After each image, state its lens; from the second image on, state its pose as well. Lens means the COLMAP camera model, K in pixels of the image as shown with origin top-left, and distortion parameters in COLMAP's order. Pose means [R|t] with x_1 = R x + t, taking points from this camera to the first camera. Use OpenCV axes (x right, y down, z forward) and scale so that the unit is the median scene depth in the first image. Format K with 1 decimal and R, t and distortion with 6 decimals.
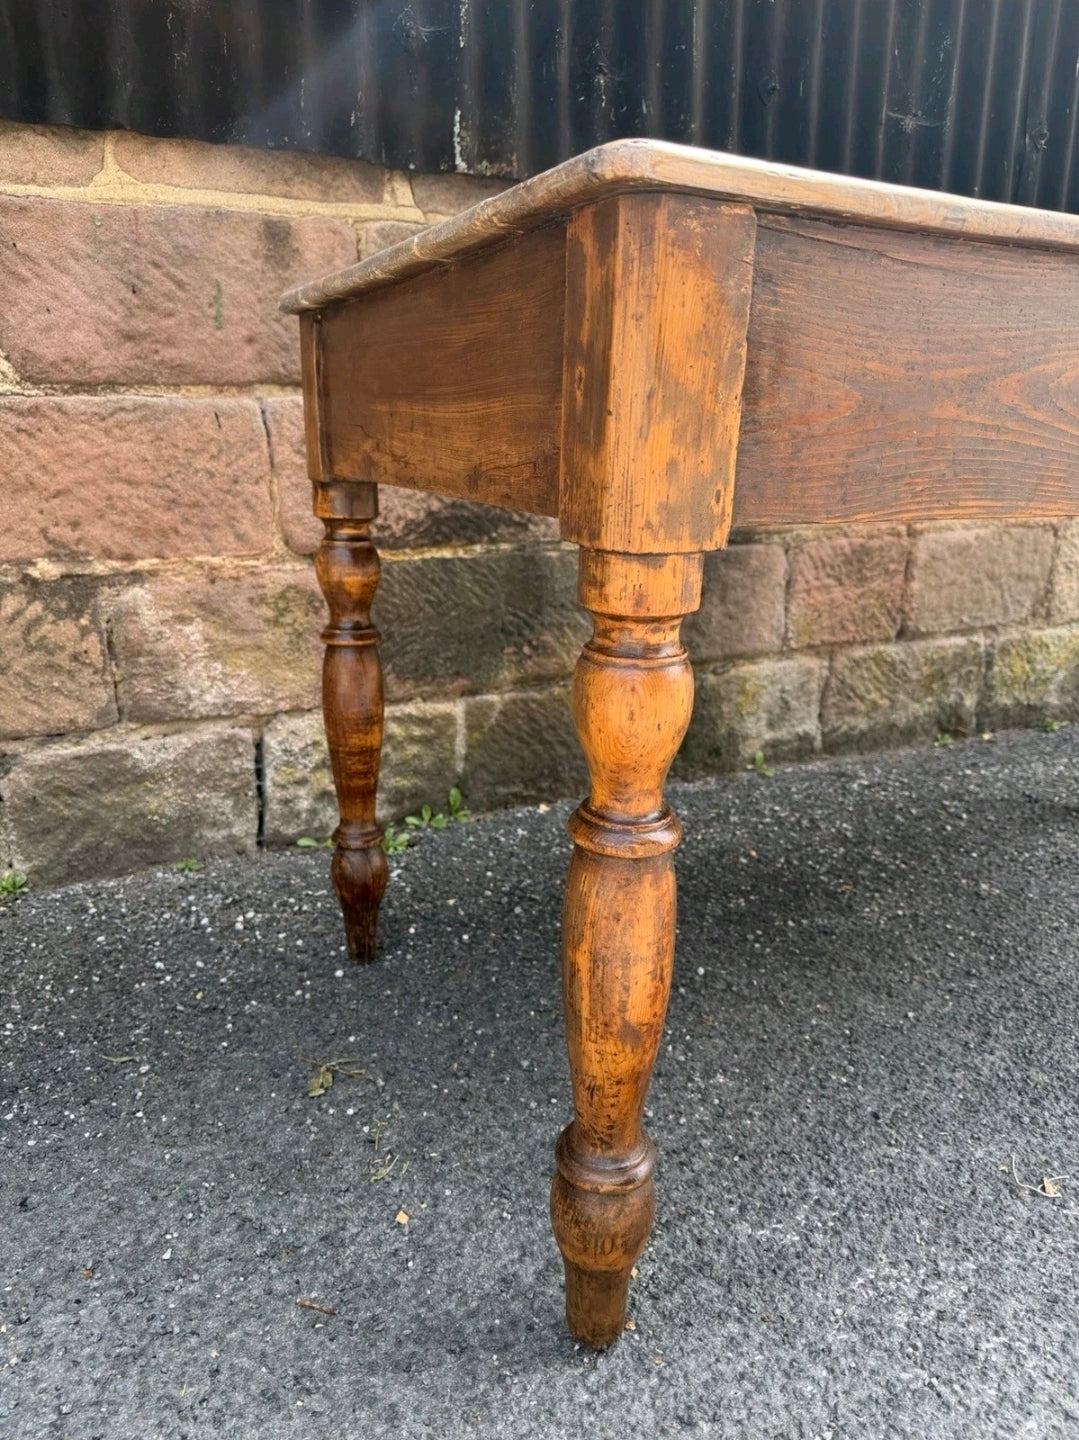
lens RADIAL K [[1025.6, 0, 543.8], [0, 1025.6, 722.9], [0, 0, 1]] dist [0.056268, -0.086903]
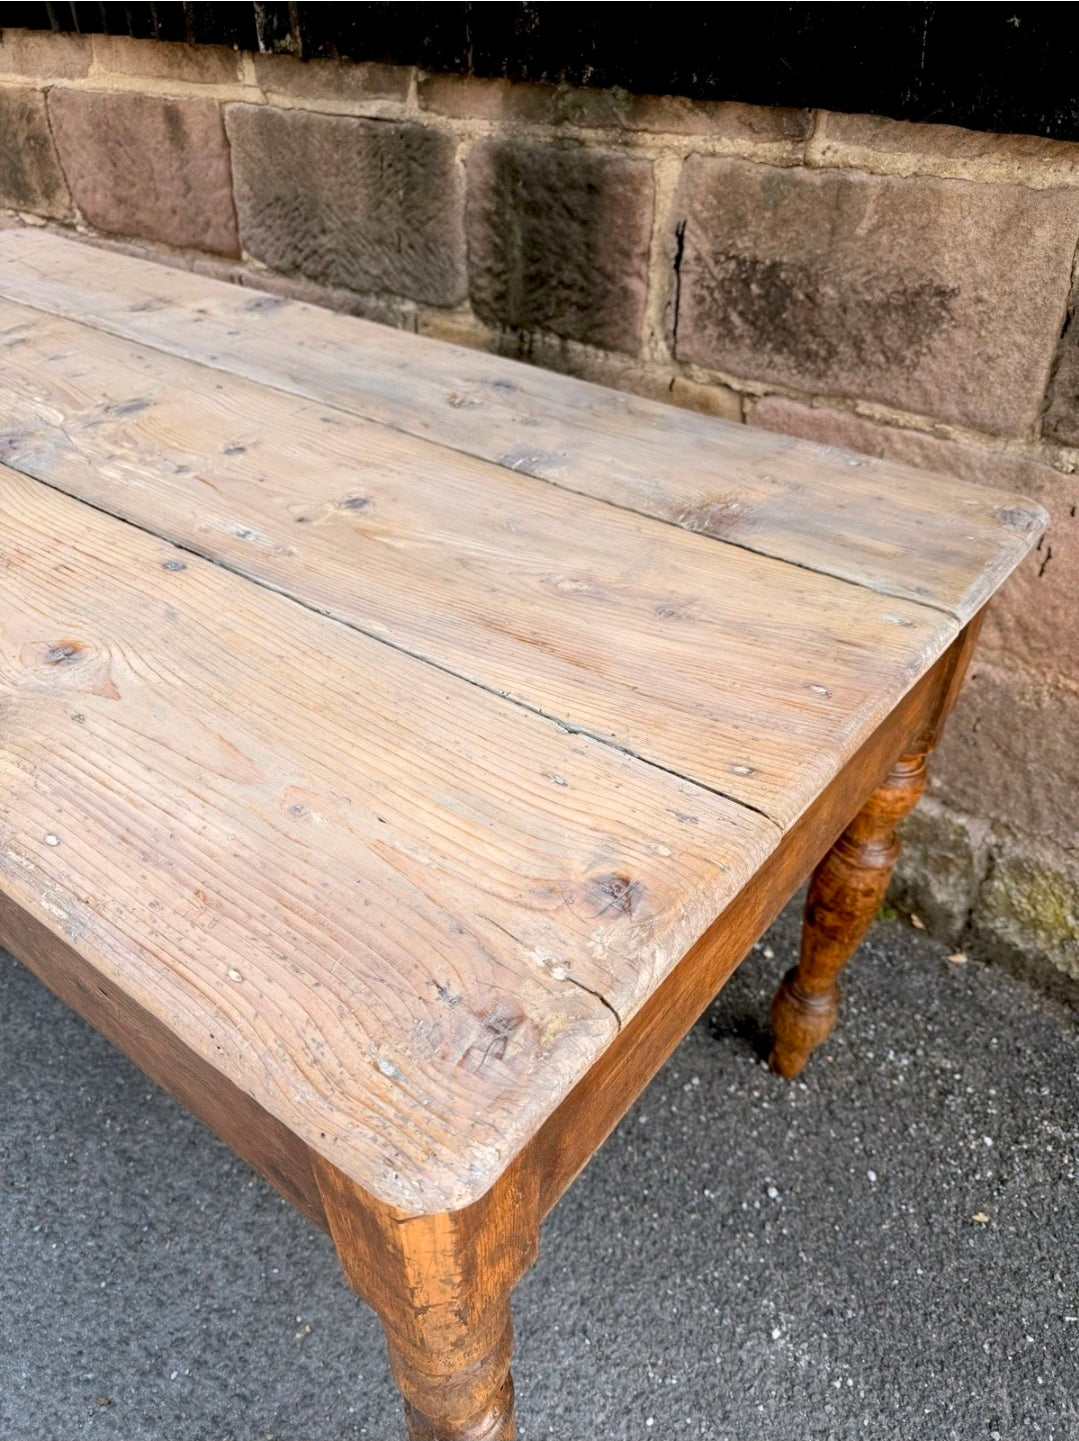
lens RADIAL K [[1039.0, 0, 544.4], [0, 1039.0, 732.1], [0, 0, 1]] dist [-0.021582, 0.004158]
pose [[0.445006, 0.548605, -0.707815, 1.012752], [-0.233485, 0.834129, 0.499714, -0.529234], [0.864555, -0.057111, 0.499283, 0.698110]]
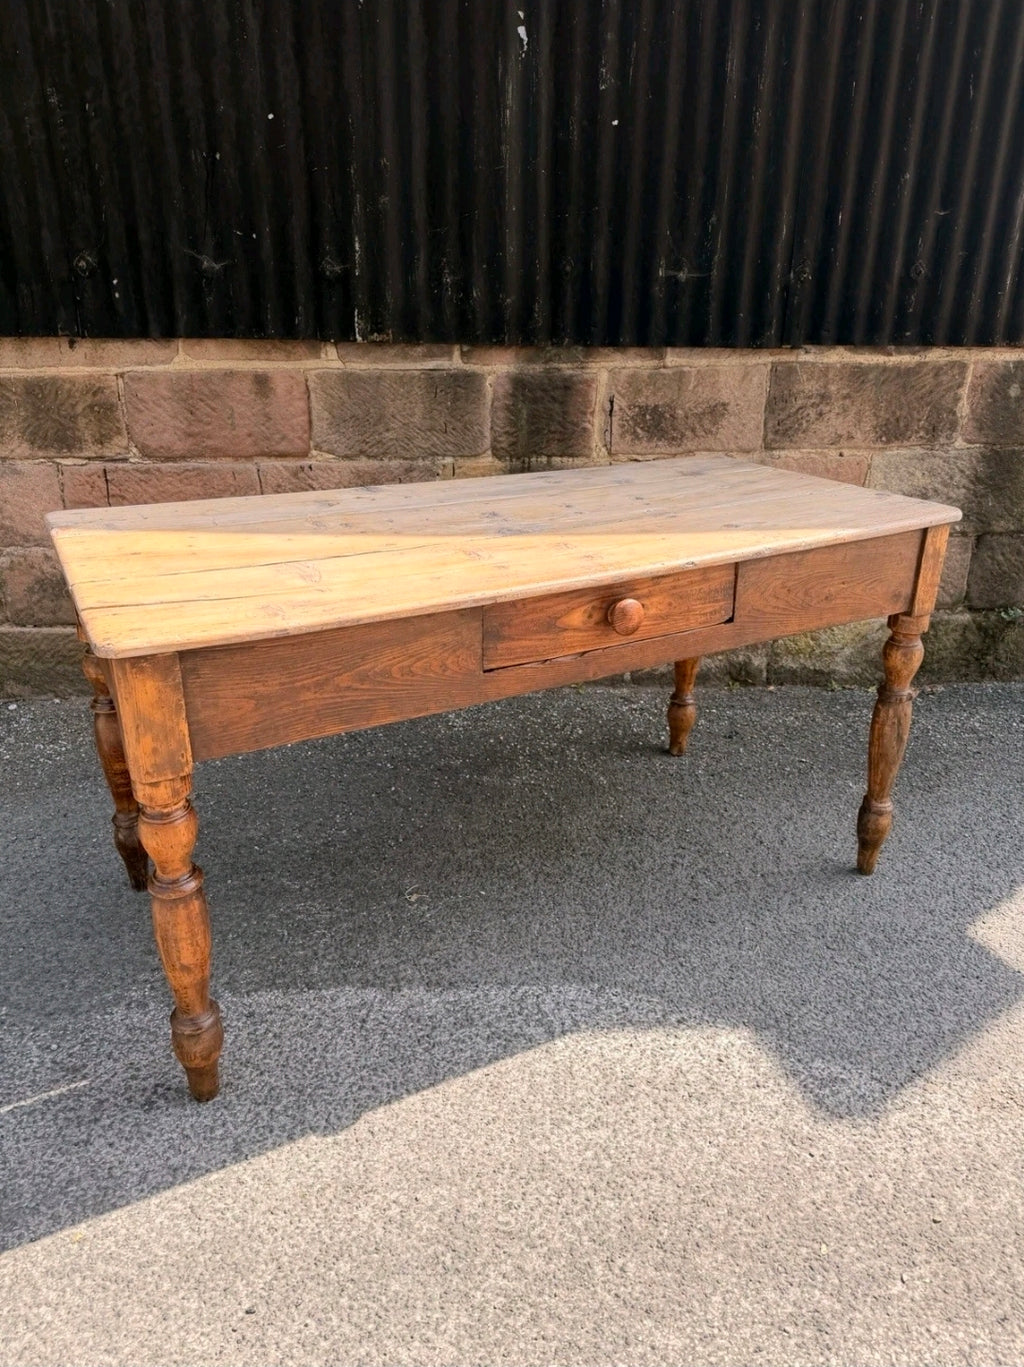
lens RADIAL K [[956.5, 0, 511.1], [0, 956.5, 690.0], [0, 0, 1]] dist [0.129452, -0.255614]
pose [[0.921229, 0.154334, -0.357096, 0.841951], [-0.106793, 0.983002, 0.149343, -0.210160], [0.374074, -0.099444, 0.922052, -0.512544]]
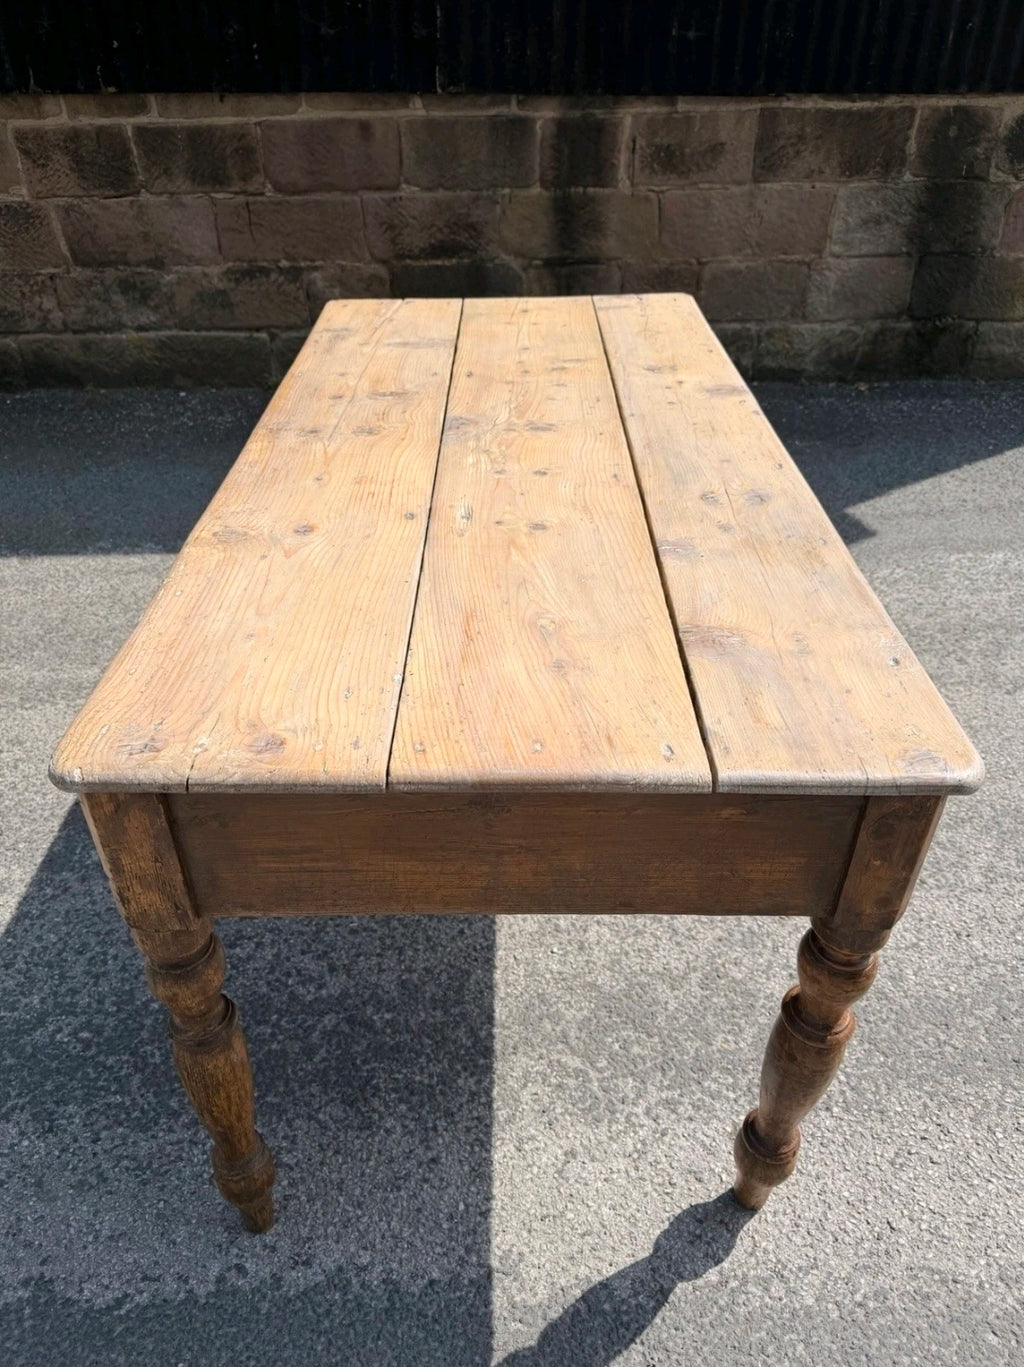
lens RADIAL K [[975.9, 0, 512.5], [0, 975.9, 686.8], [0, 0, 1]] dist [-0.005588, -0.004220]
pose [[0.904722, 0.237877, -0.353400, 1.142993], [-0.105795, 0.929047, 0.354512, -0.078893], [0.412656, -0.283347, 0.865696, -1.198146]]
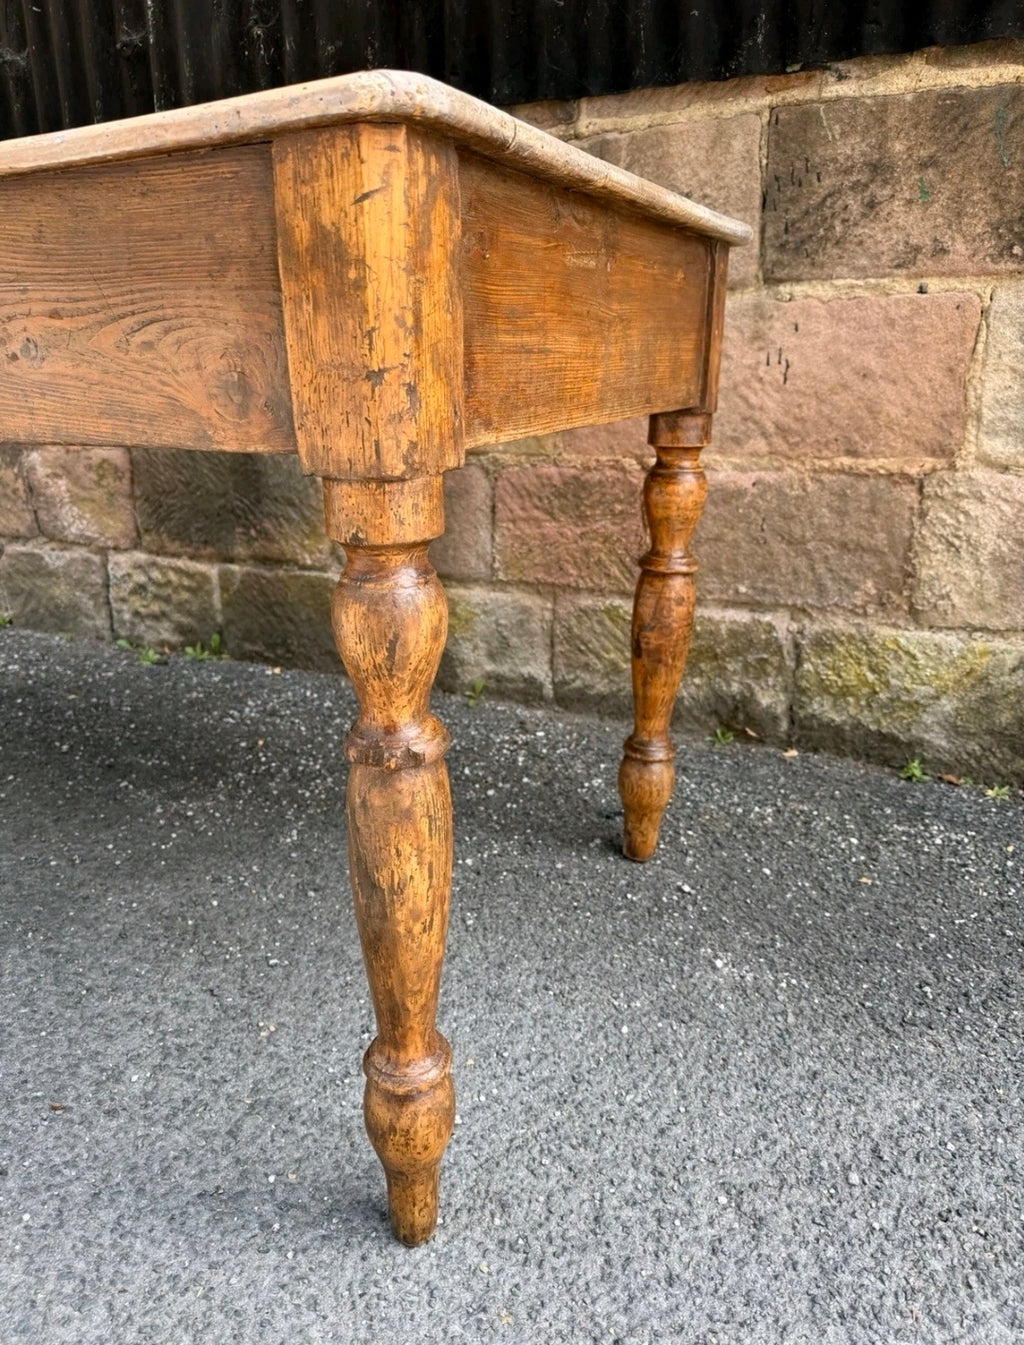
lens RADIAL K [[971.8, 0, 508.0], [0, 971.8, 667.3], [0, 0, 1]] dist [0.047895, -0.076998]
pose [[0.620916, 0.235037, -0.747811, 1.198999], [-0.195117, 0.970305, 0.142958, -0.158962], [0.759205, 0.057145, 0.648338, 0.566821]]
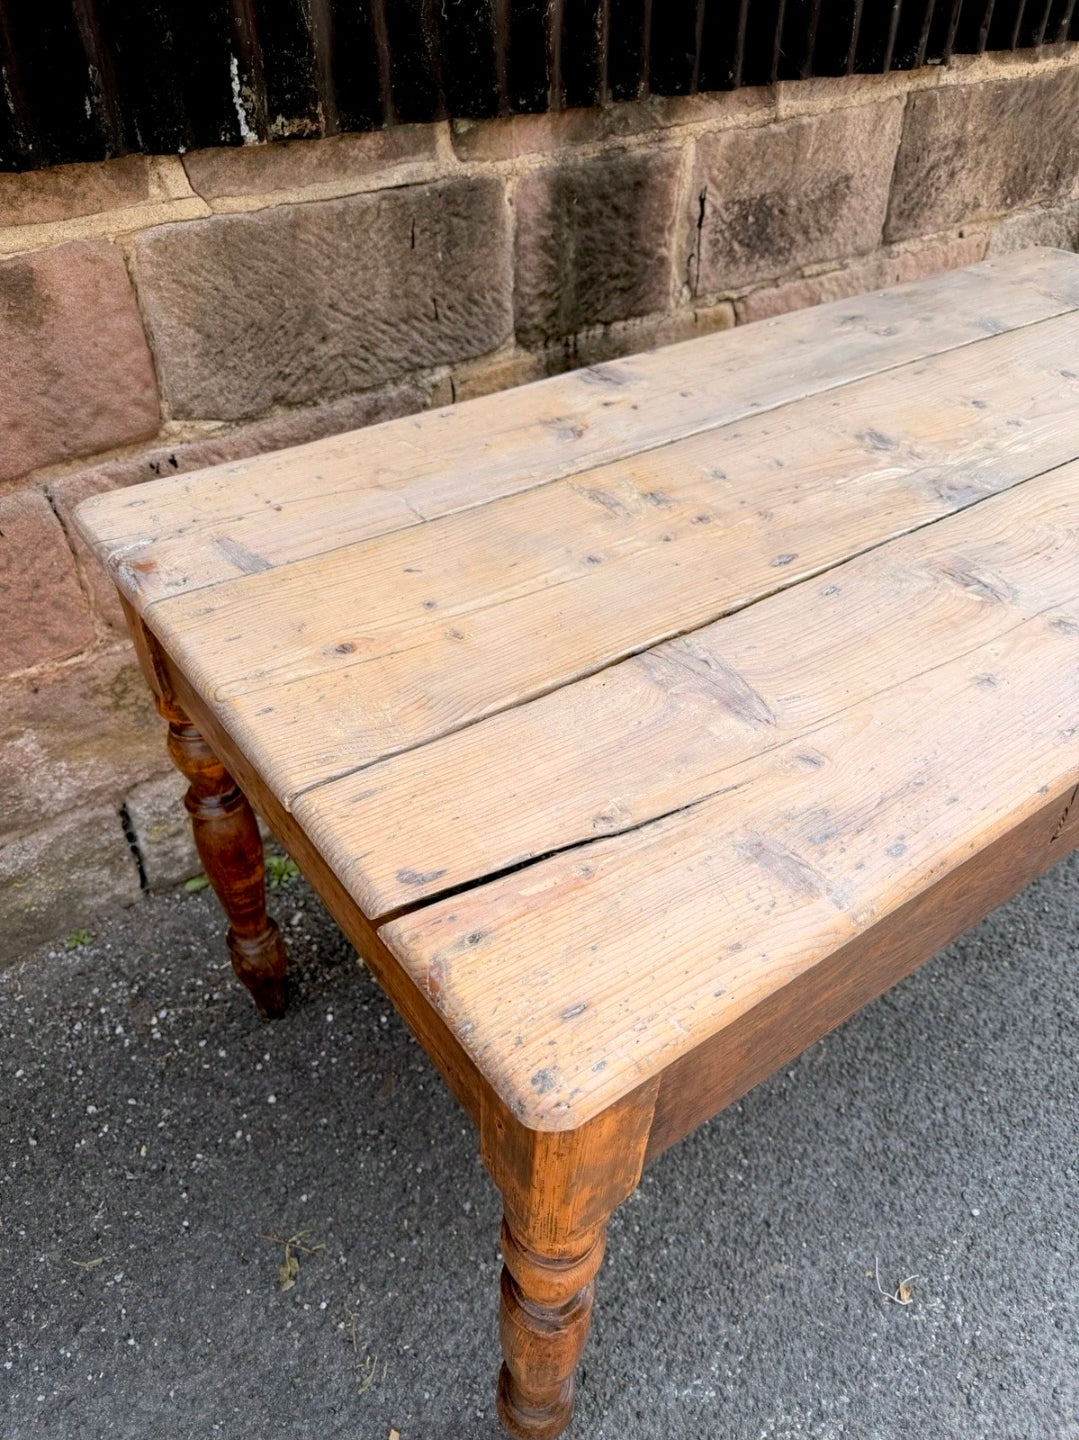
lens RADIAL K [[1036.5, 0, 537.6], [0, 1036.5, 724.7], [0, 0, 1]] dist [-0.015647, 0.003166]
pose [[0.985583, -0.113843, 0.125164, -0.016794], [0.051770, 0.907205, 0.417492, -0.441795], [-0.161078, -0.404993, 0.900019, 0.137218]]
